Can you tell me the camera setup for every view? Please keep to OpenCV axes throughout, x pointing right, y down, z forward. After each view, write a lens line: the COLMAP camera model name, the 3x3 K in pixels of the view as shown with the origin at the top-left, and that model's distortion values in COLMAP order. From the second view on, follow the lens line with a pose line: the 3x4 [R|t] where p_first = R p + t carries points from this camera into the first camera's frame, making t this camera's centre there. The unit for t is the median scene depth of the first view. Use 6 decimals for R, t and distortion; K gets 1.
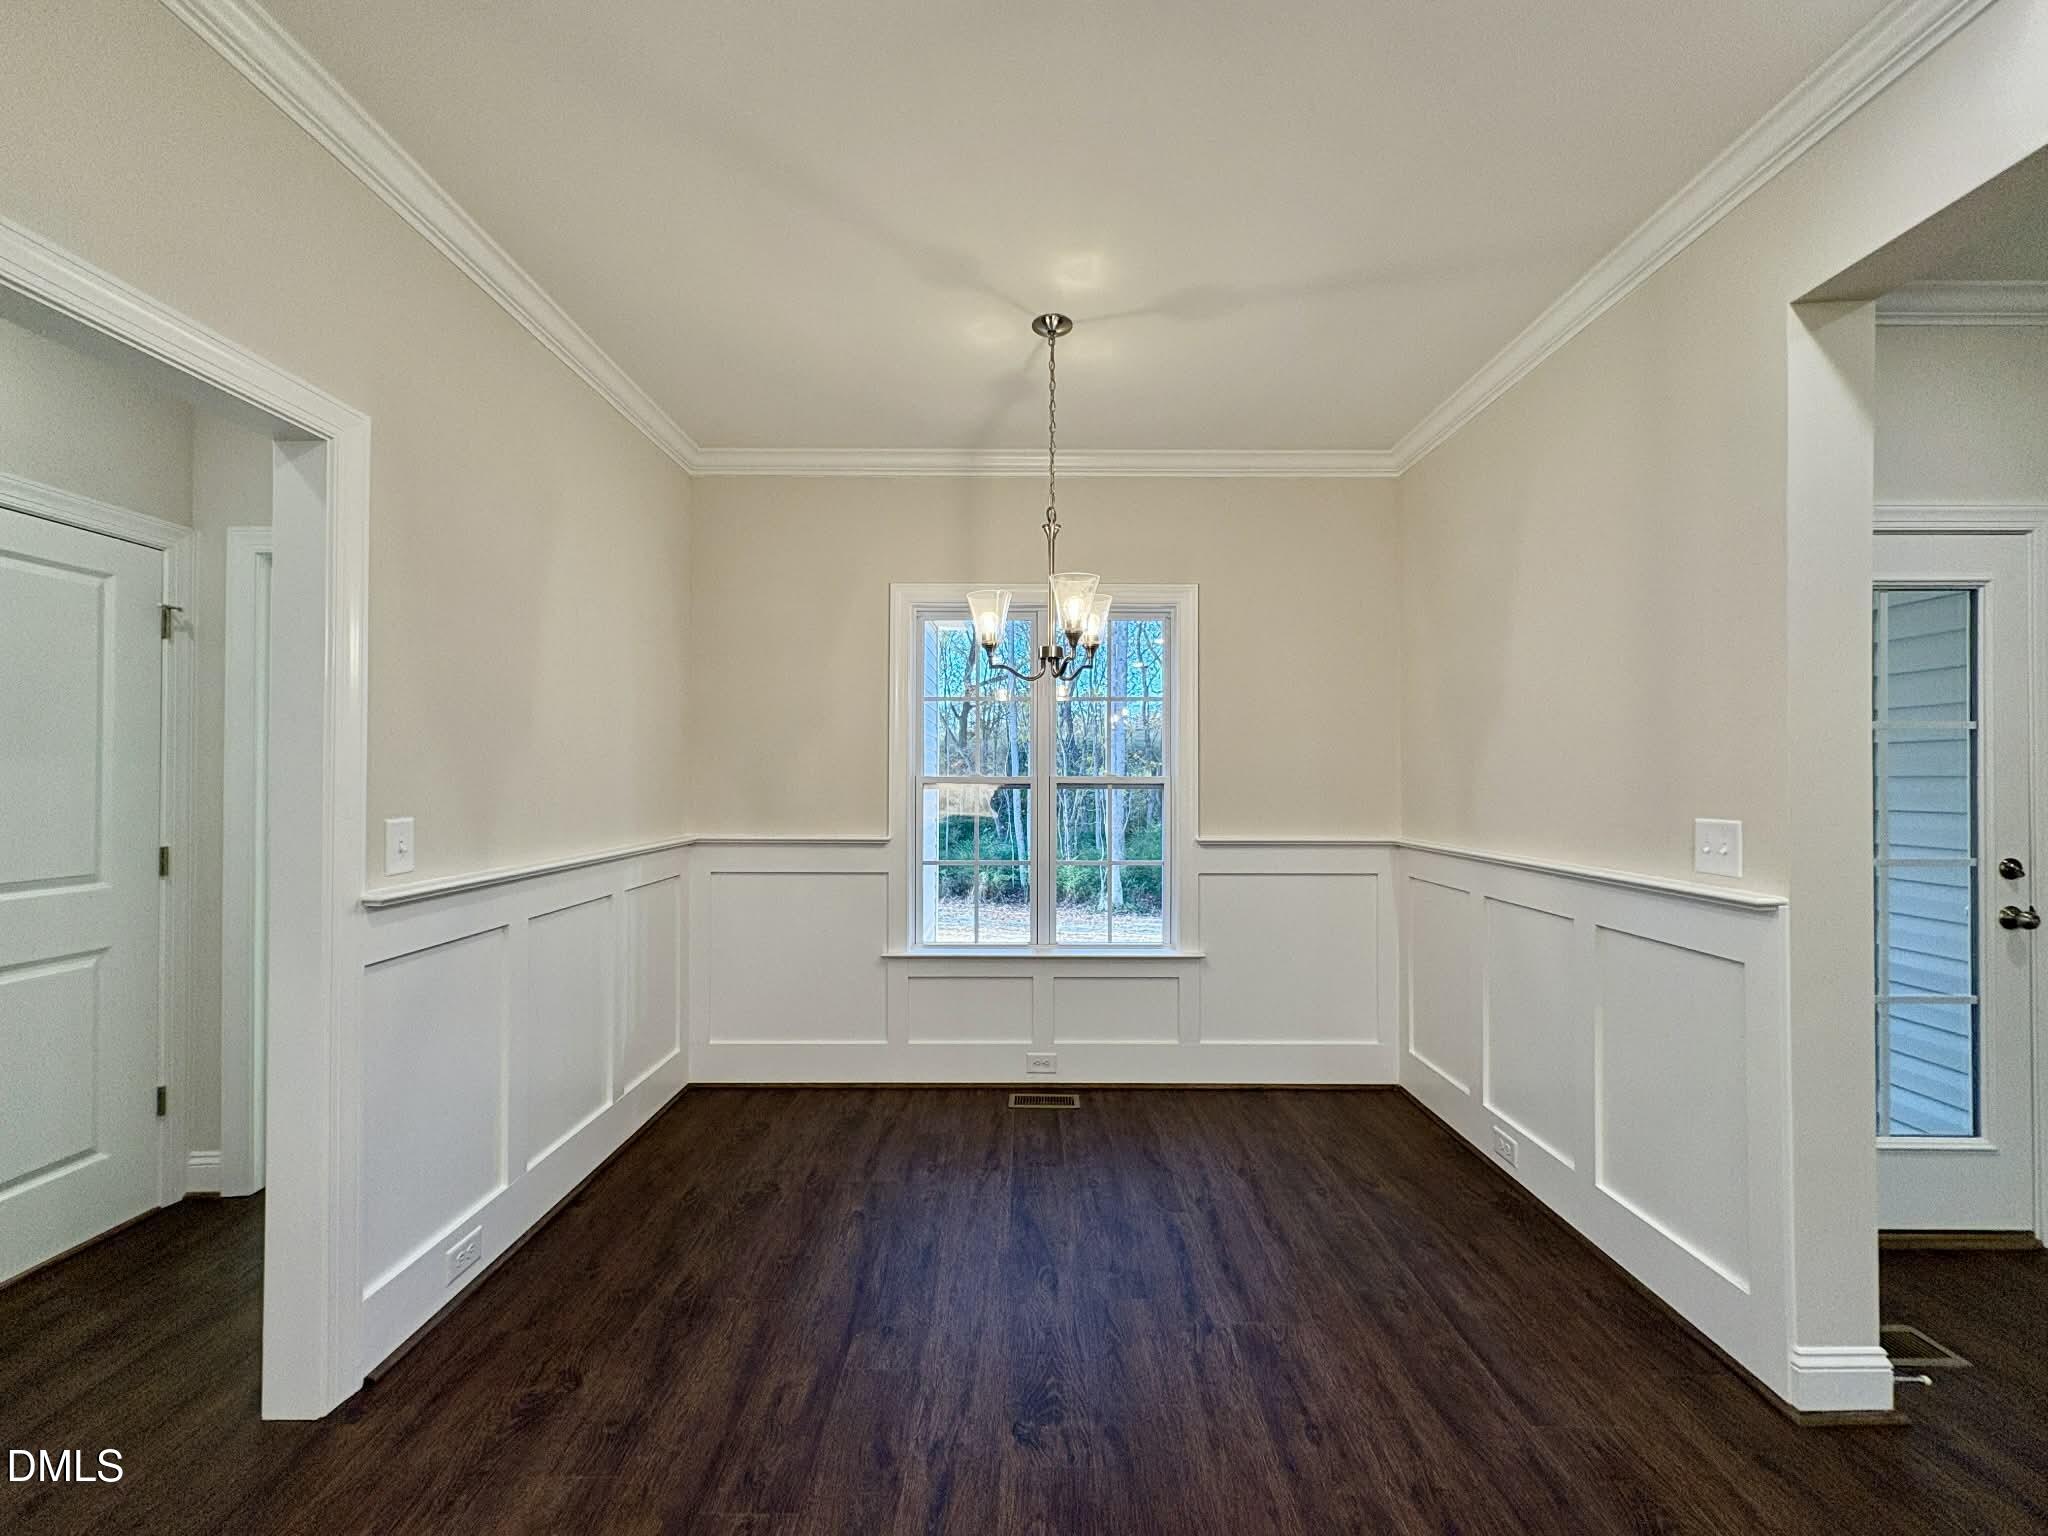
lens RADIAL K [[812.7, 0, 1024.5], [0, 812.7, 767.5], [0, 0, 1]] dist [0.000339, -0.000017]
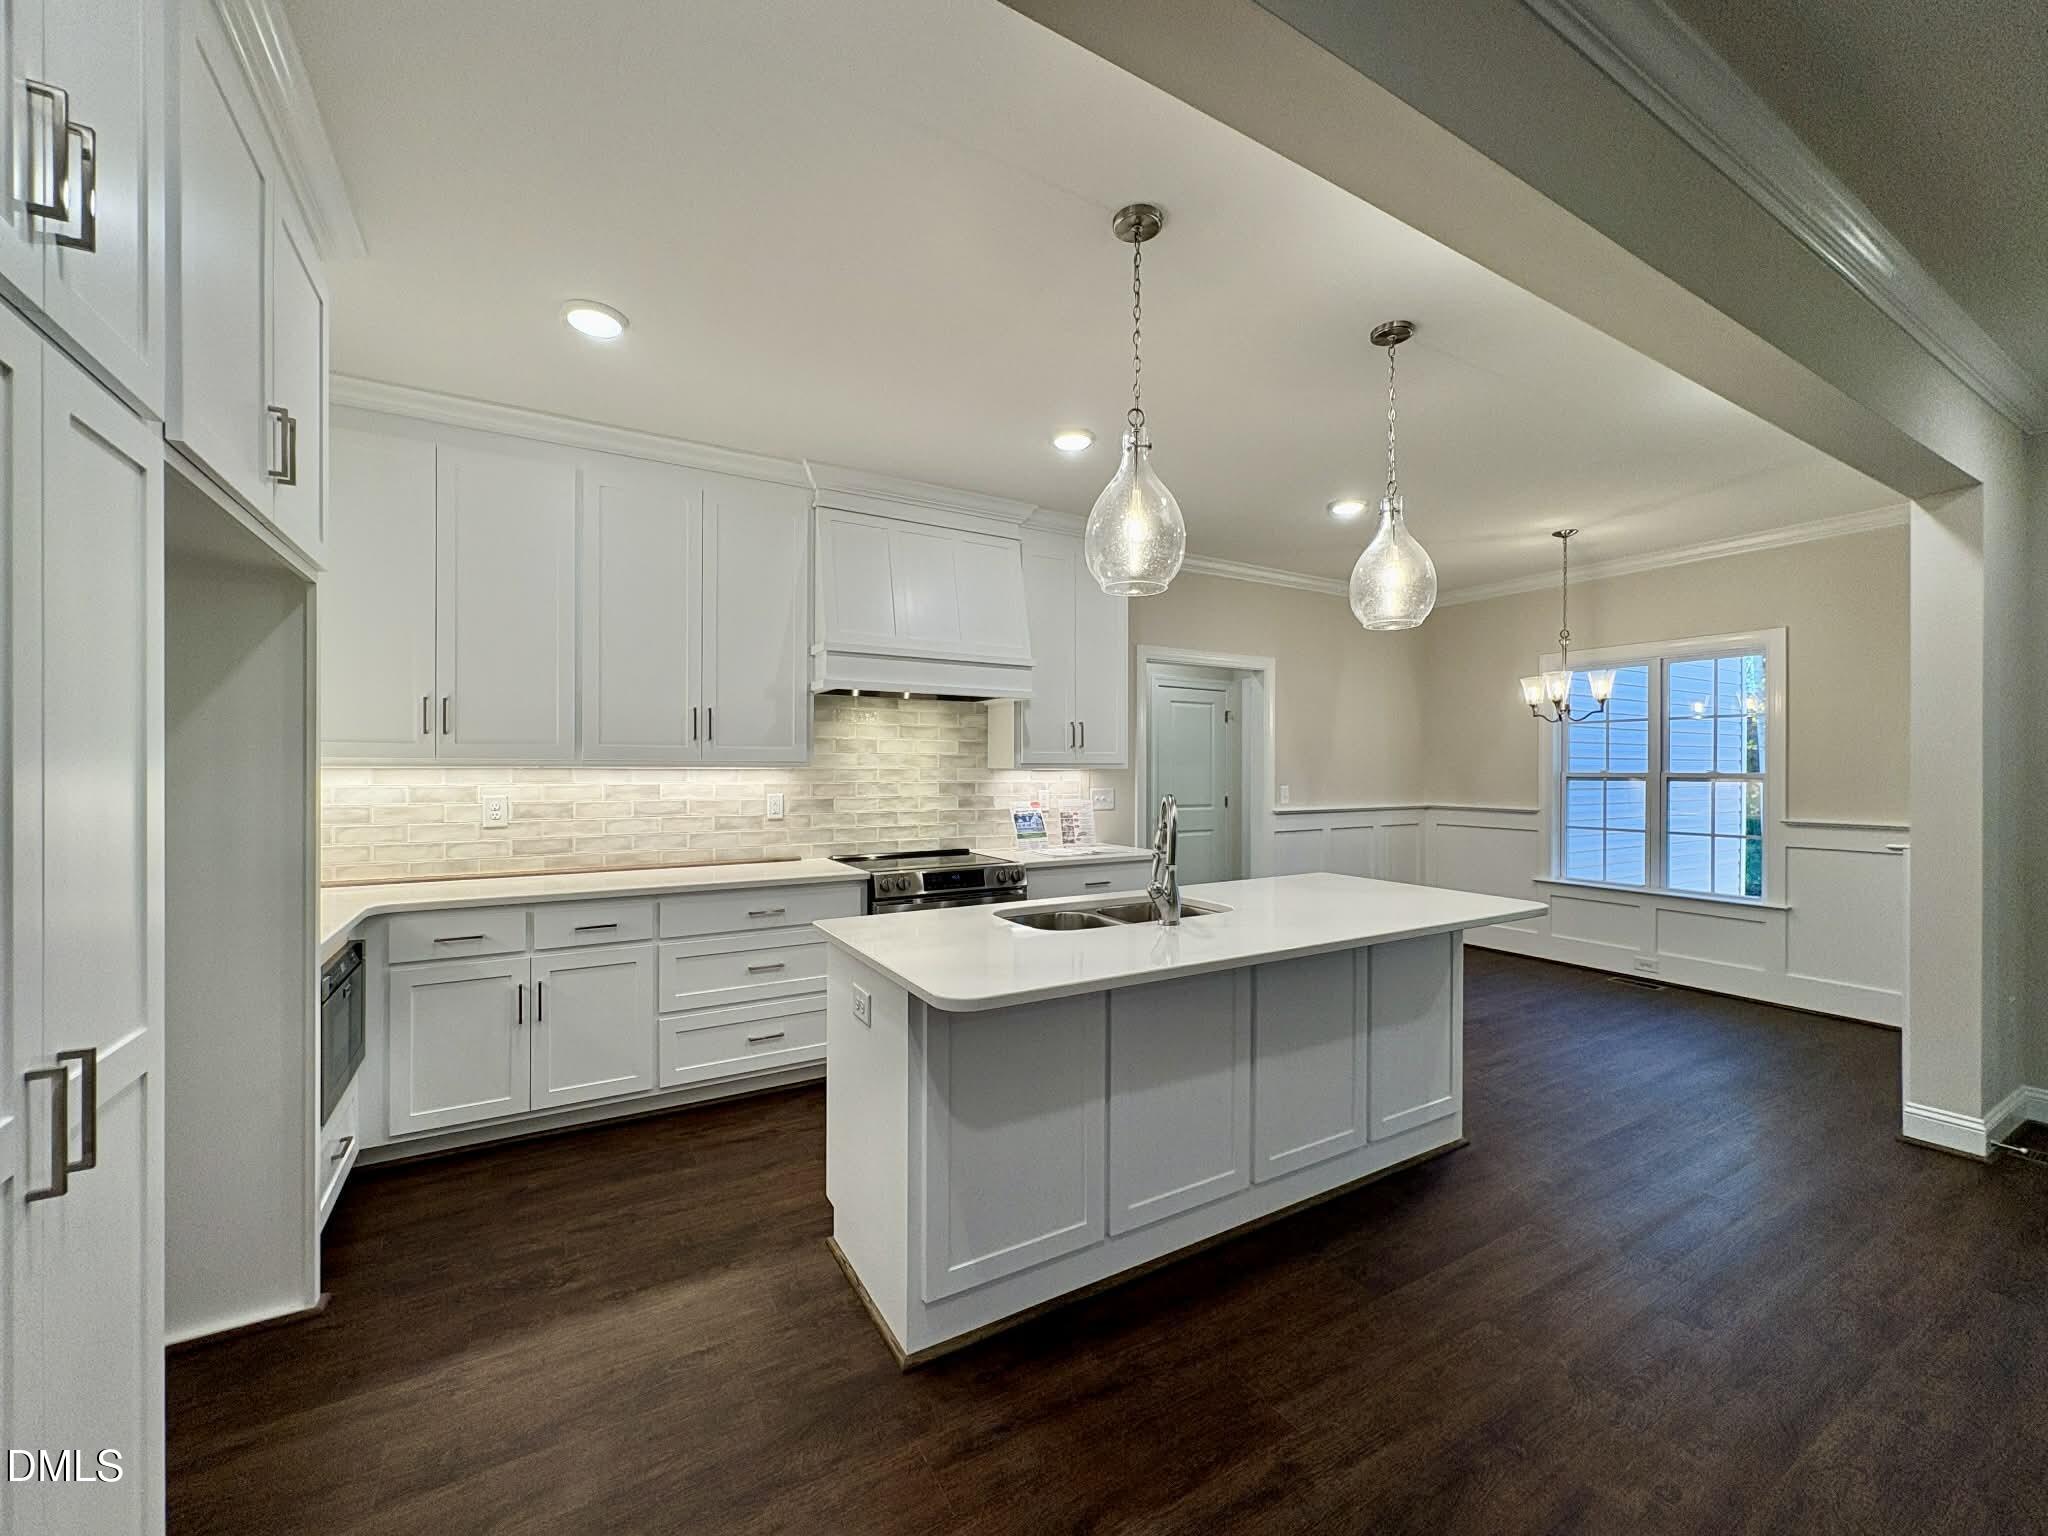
lens RADIAL K [[812.7, 0, 1025.0], [0, 812.7, 771.3], [0, 0, 1]] dist [0.000339, -0.000017]
pose [[0.507526, 0.001623, -0.861635, 0.971071], [0.009418, 0.999928, 0.007431, -0.017568], [0.861585, -0.011886, 0.507474, -0.985464]]
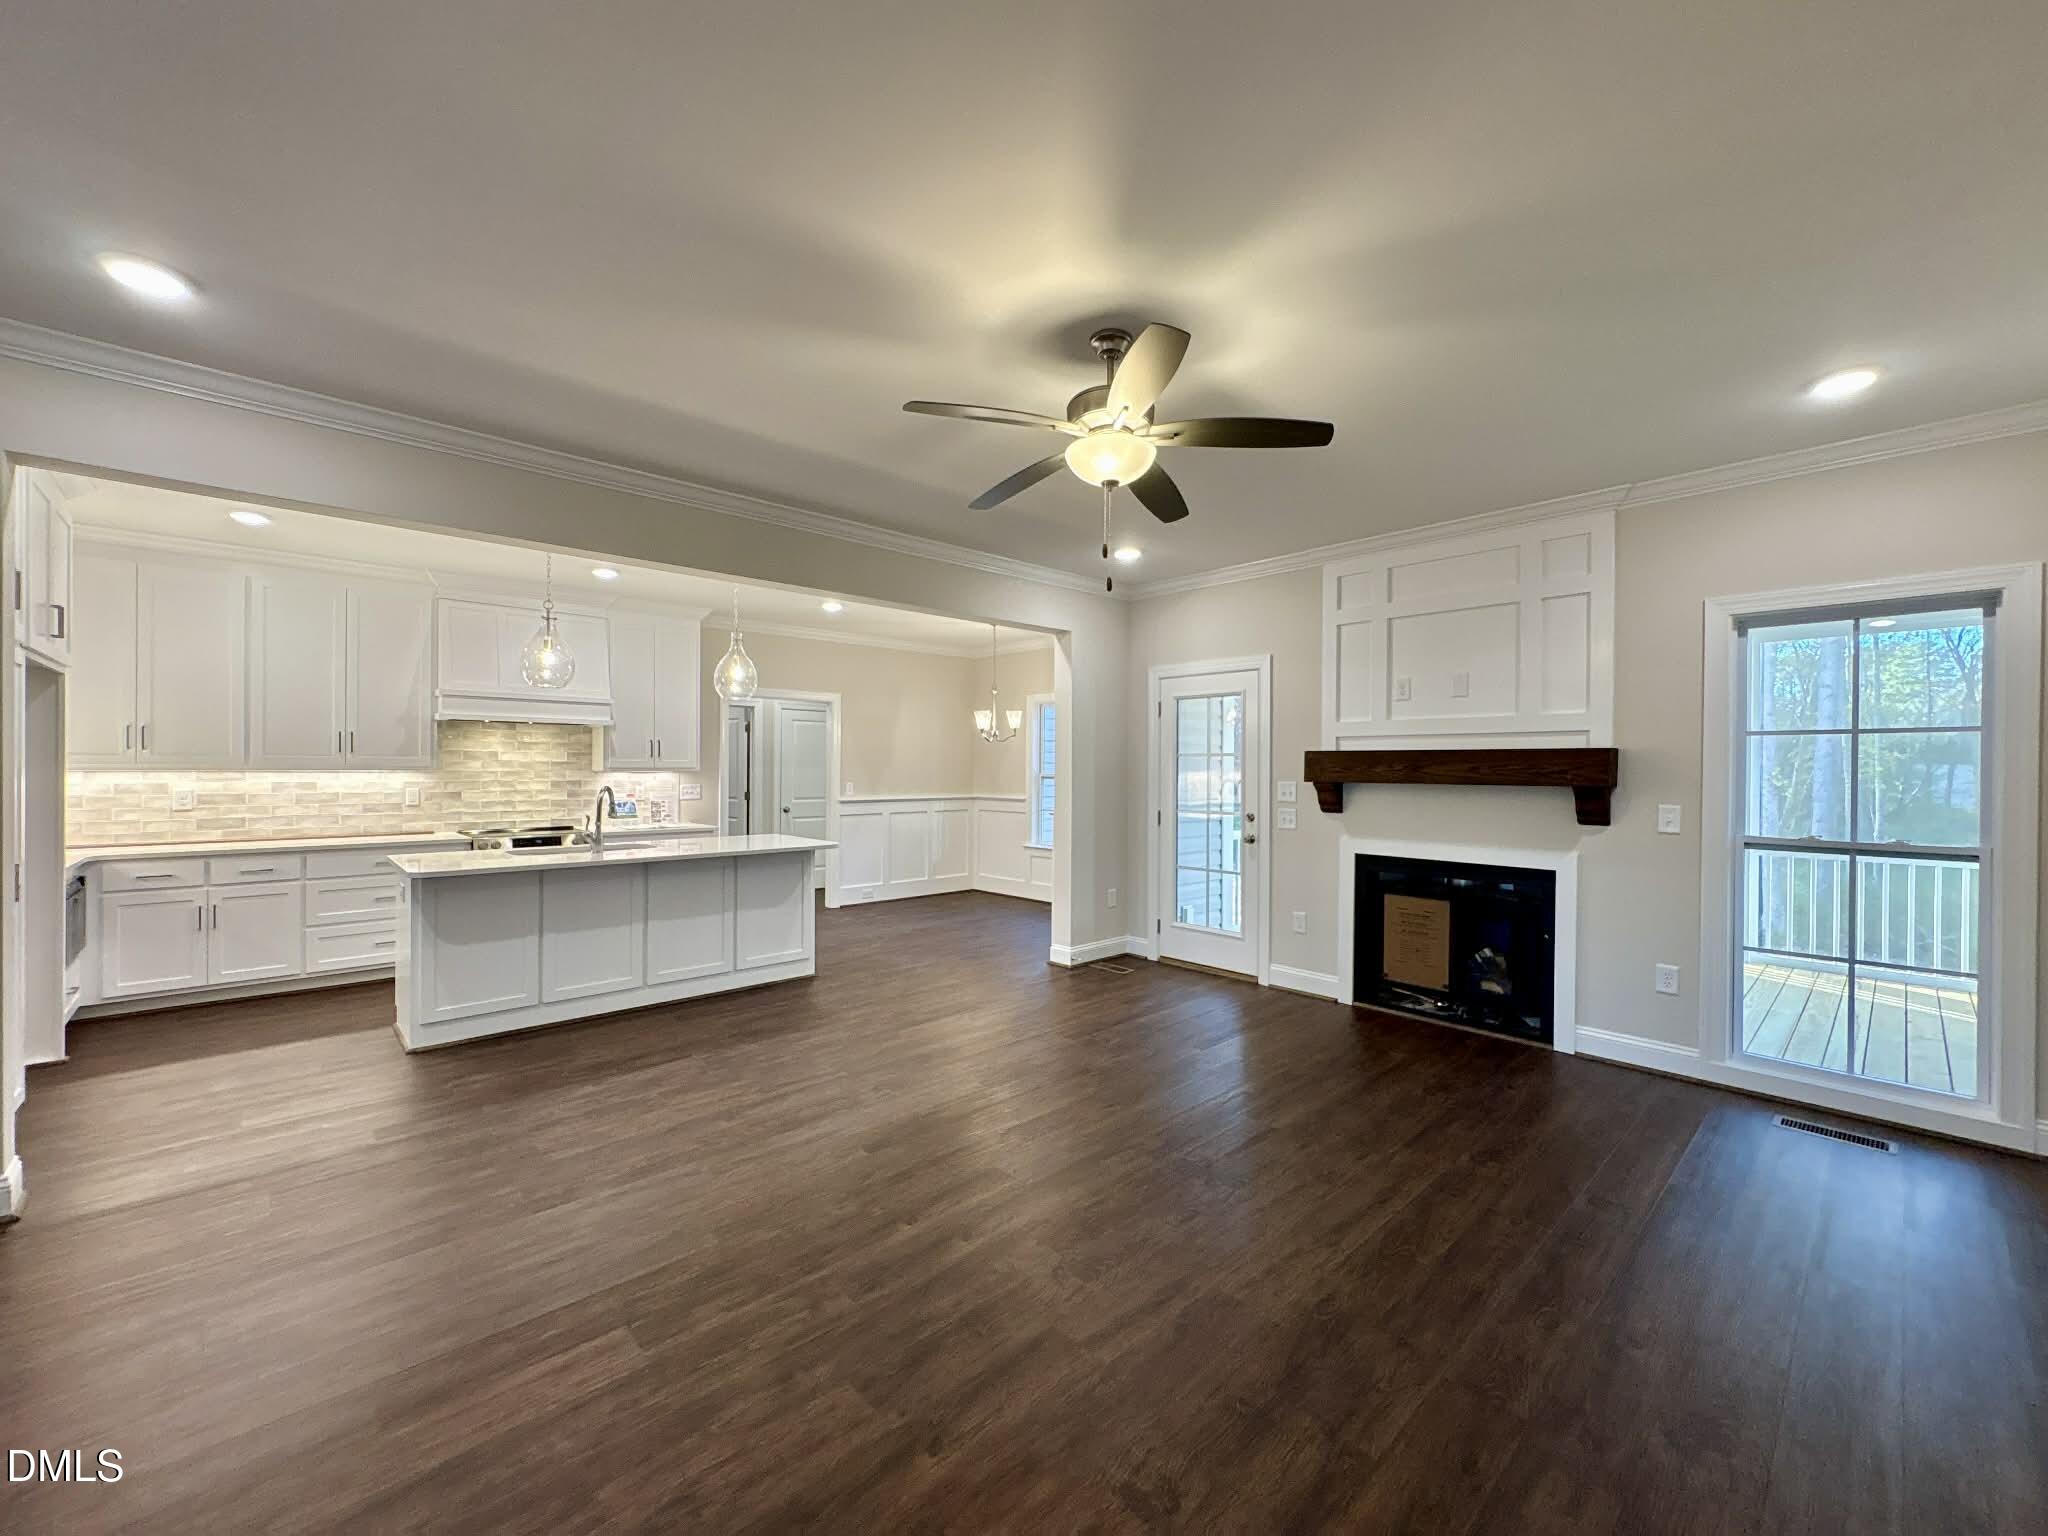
lens RADIAL K [[812.7, 0, 1026.9], [0, 812.7, 770.5], [0, 0, 1]] dist [0.000339, -0.000017]
pose [[0.682612, 0.002843, -0.730775, 2.188582], [0.005392, 0.999946, 0.008928, -0.027527], [0.730761, -0.010035, 0.682560, -0.908573]]
